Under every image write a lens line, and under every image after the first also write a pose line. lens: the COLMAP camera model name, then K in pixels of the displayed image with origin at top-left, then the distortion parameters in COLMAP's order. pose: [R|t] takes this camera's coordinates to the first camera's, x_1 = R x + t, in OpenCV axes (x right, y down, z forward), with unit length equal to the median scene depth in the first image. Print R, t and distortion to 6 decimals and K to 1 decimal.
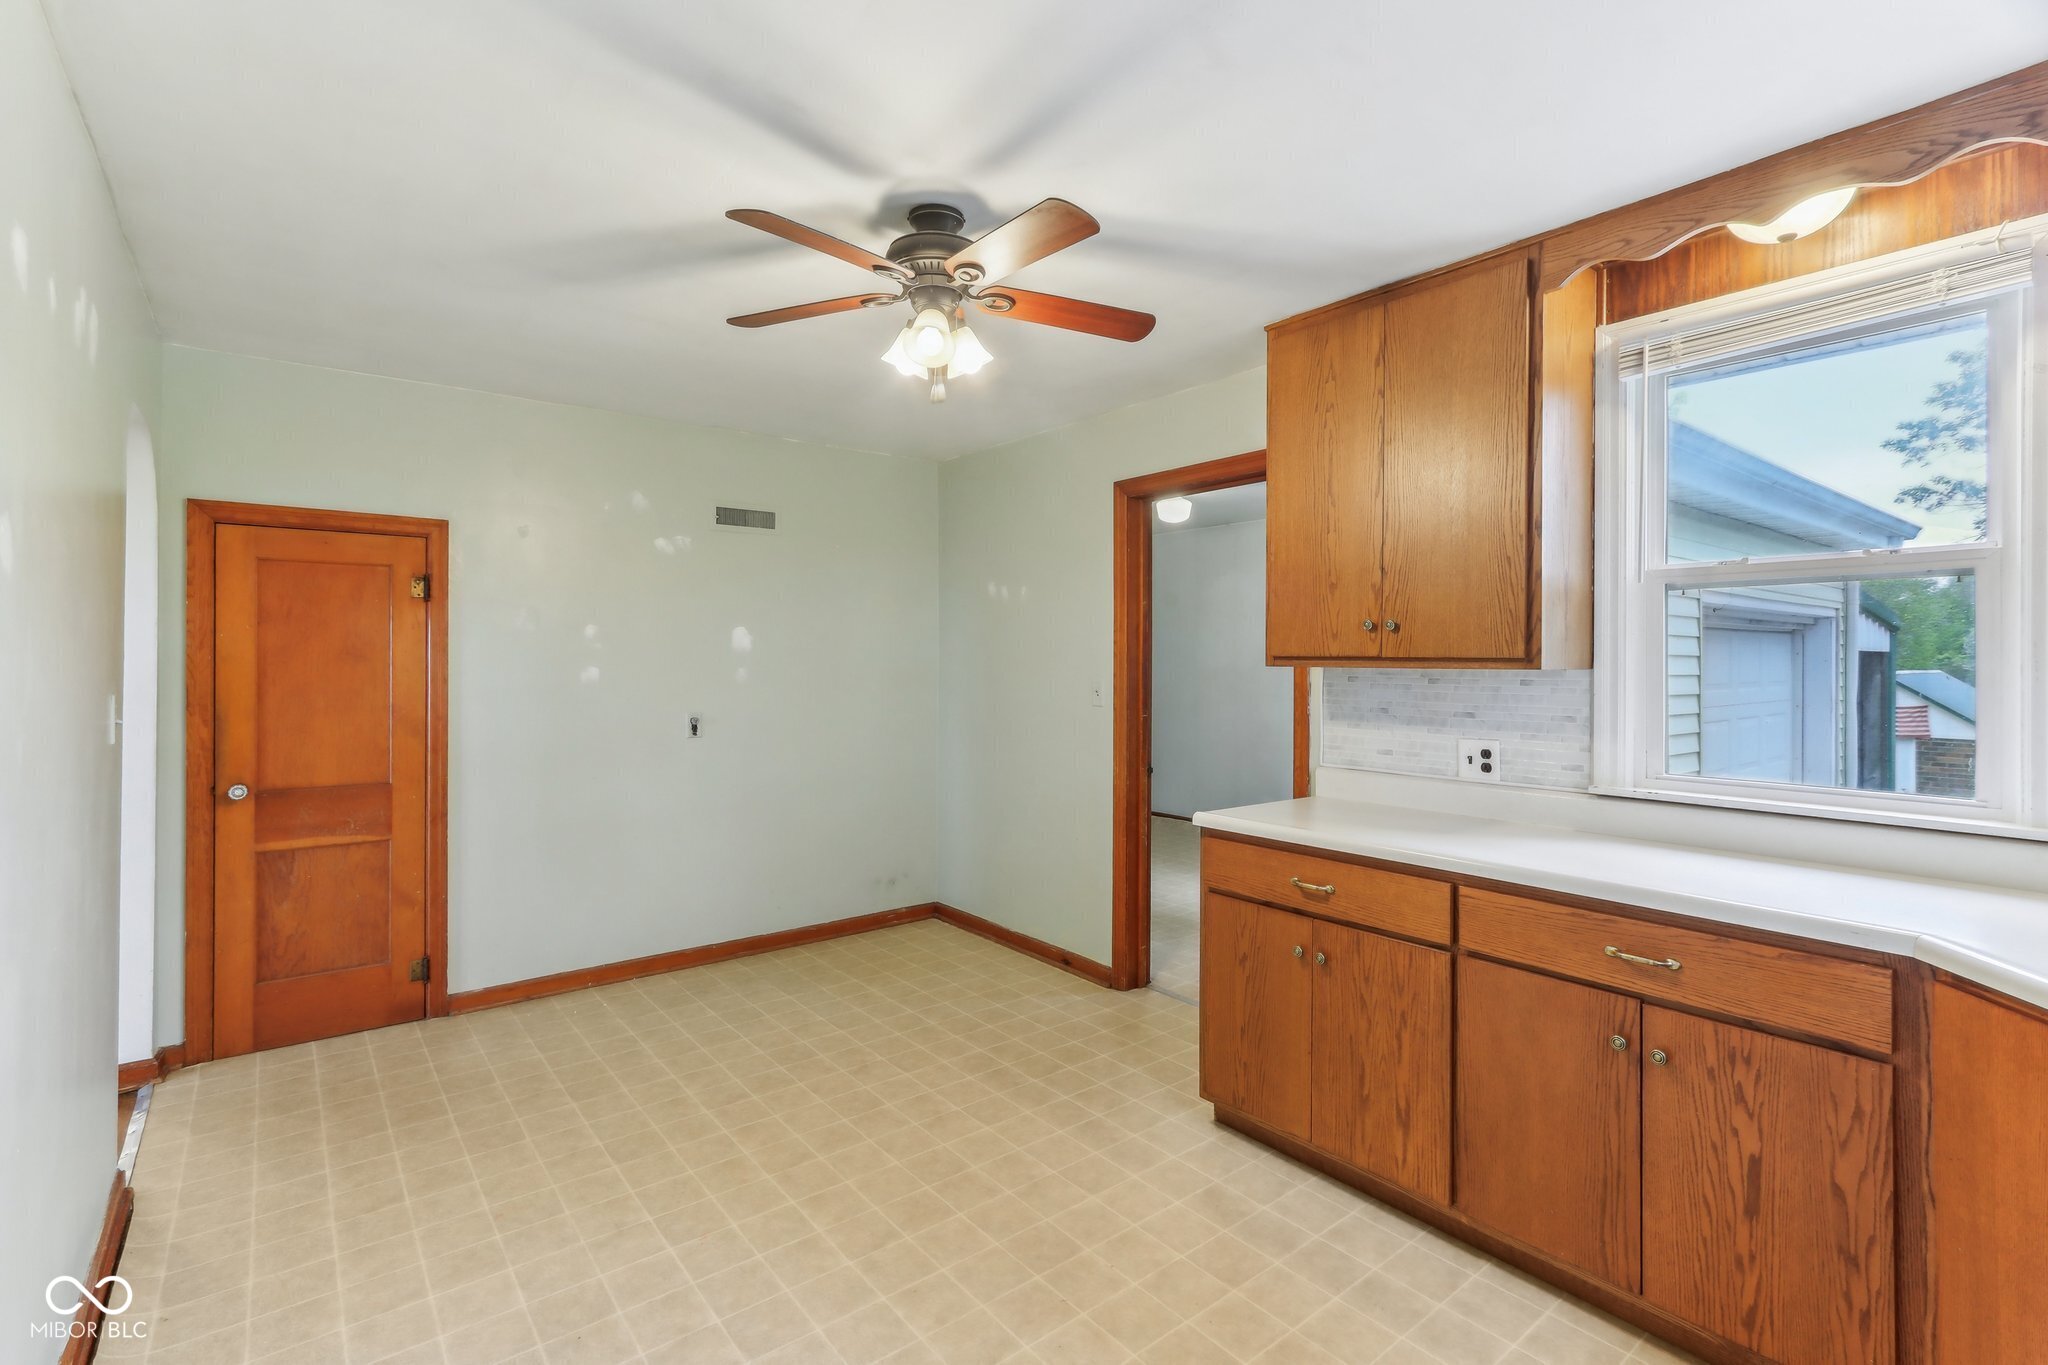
lens RADIAL K [[938.3, 0, 1021.4], [0, 938.3, 661.4], [0, 0, 1]] dist [0.001074, -0.000233]
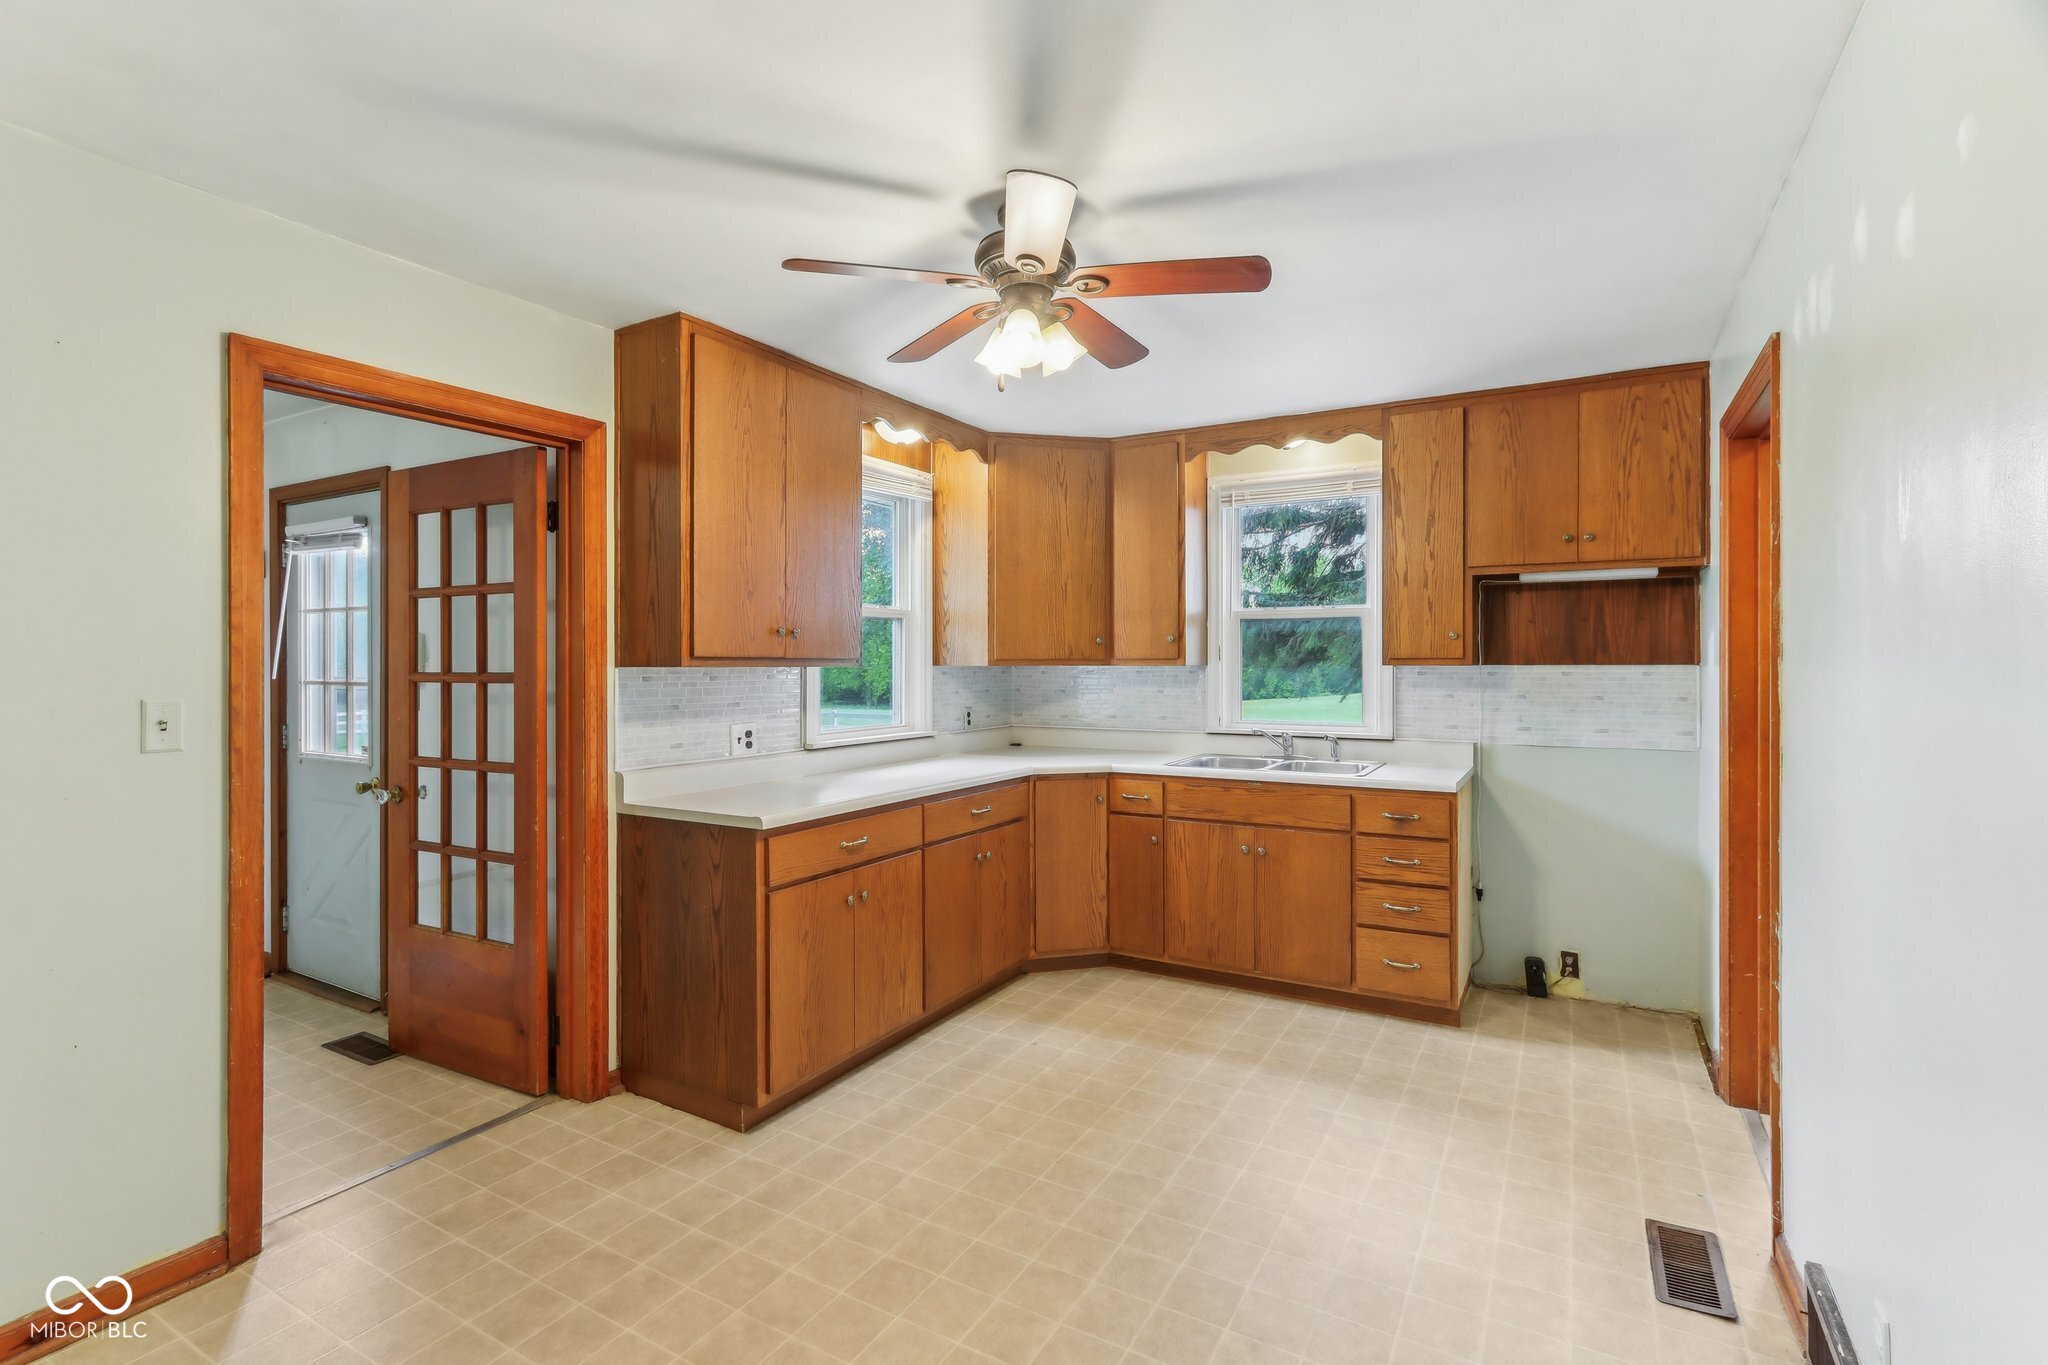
lens RADIAL K [[938.3, 0, 1032.8], [0, 938.3, 661.4], [0, 0, 1]] dist [0.001074, -0.000233]
pose [[-0.369975, -0.001291, 0.929041, -0.701423], [0.002694, 0.999993, 0.002462, -0.001801], [-0.929038, 0.003414, -0.369969, 0.935497]]
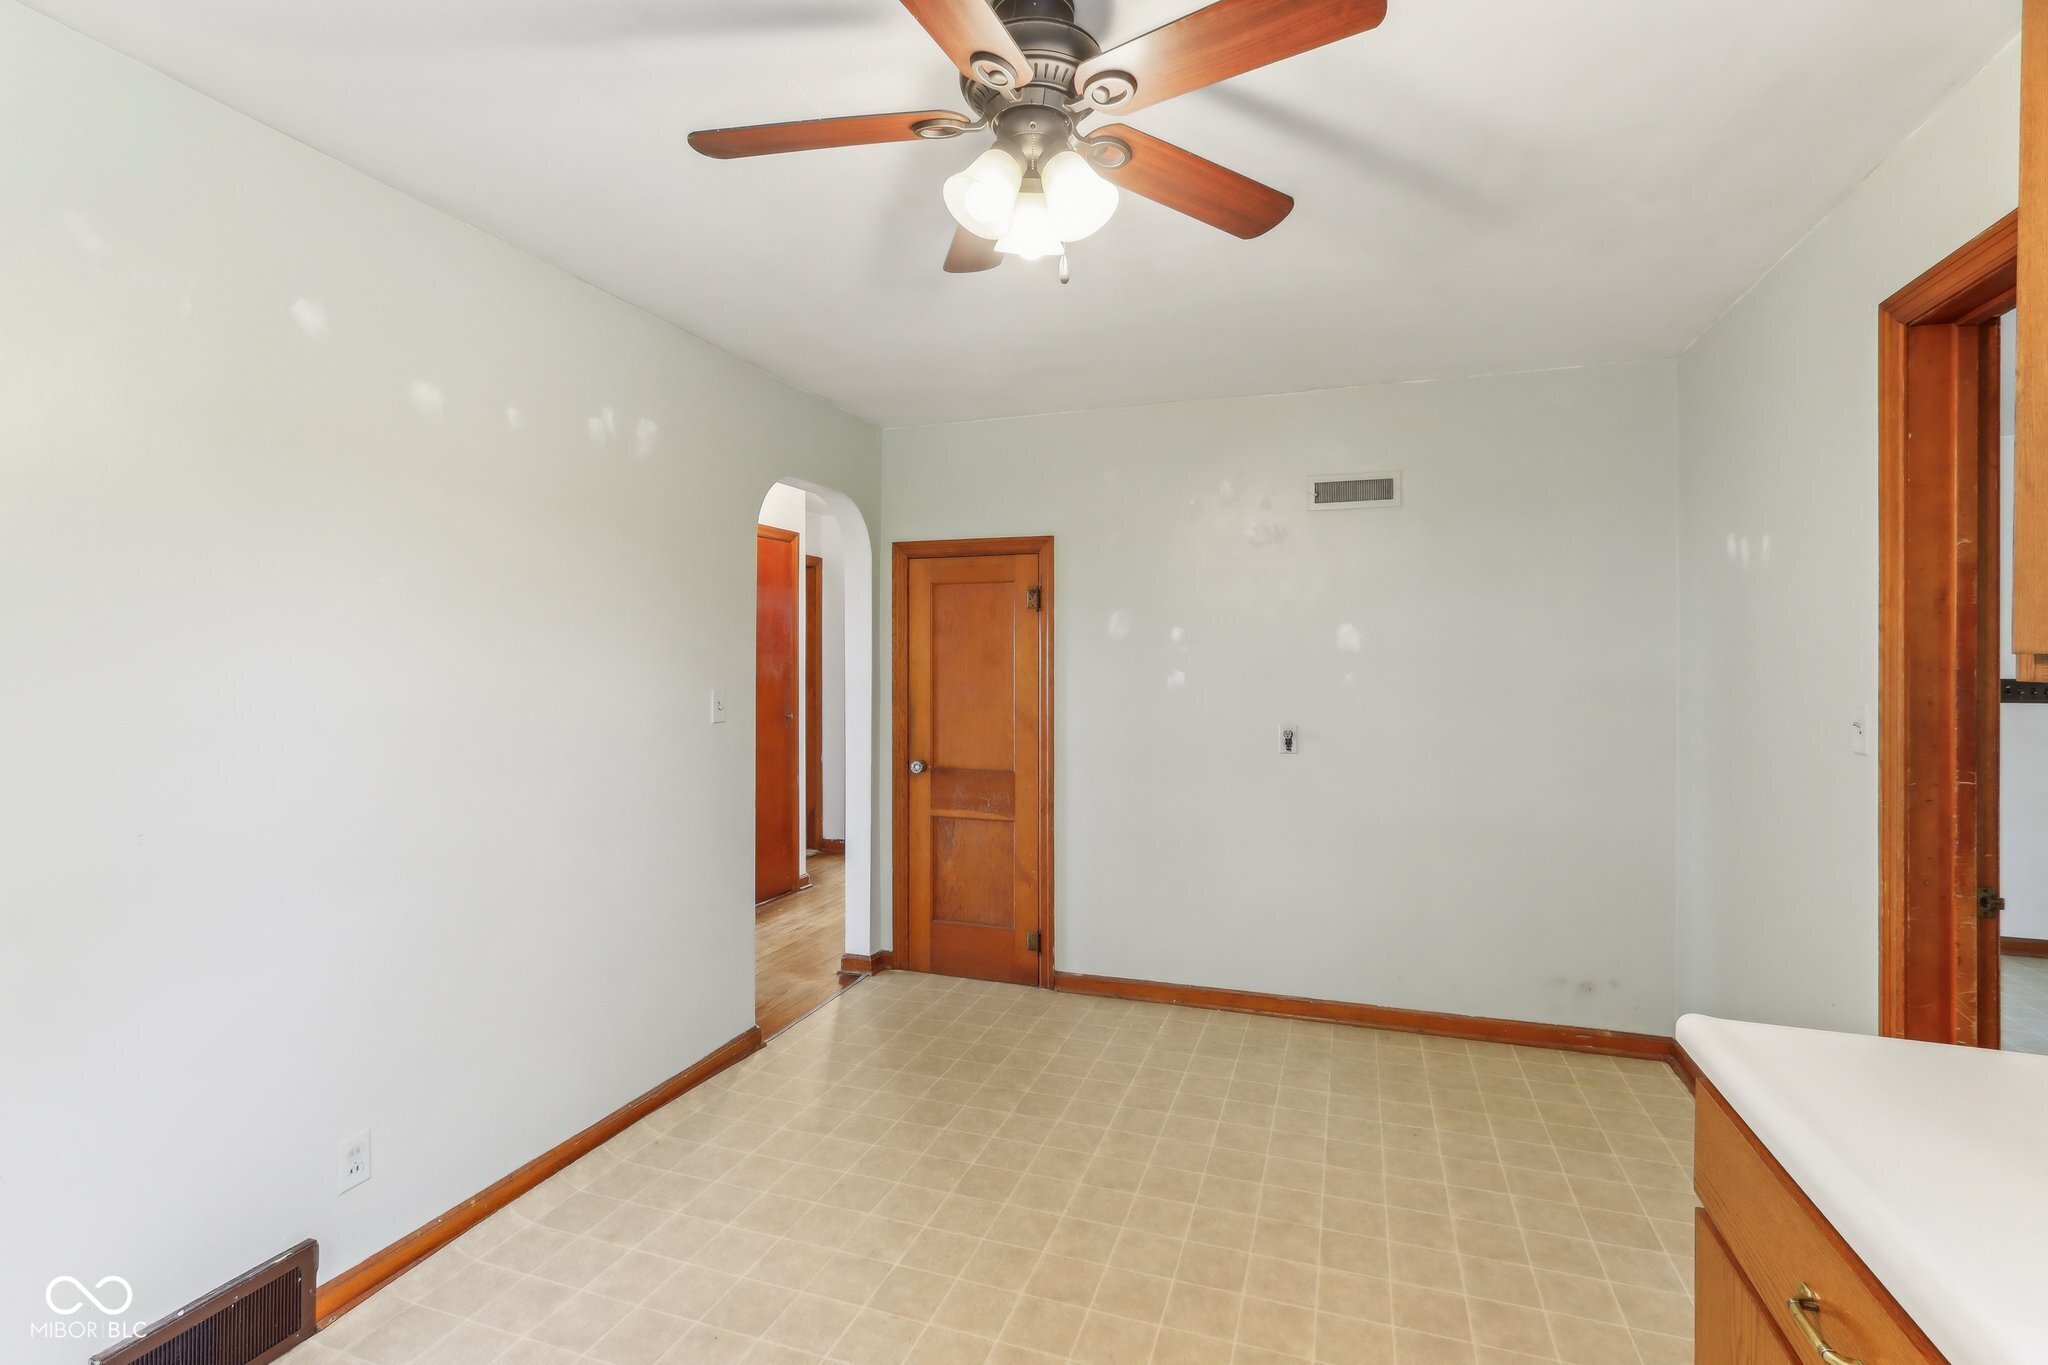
lens RADIAL K [[938.3, 0, 1042.3], [0, 938.3, 667.8], [0, 0, 1]] dist [0.001074, -0.000233]
pose [[0.546145, 0.003605, -0.837683, 0.327373], [-0.002311, 0.999993, 0.002797, -0.000014], [0.837688, 0.000408, 0.546149, 0.436747]]
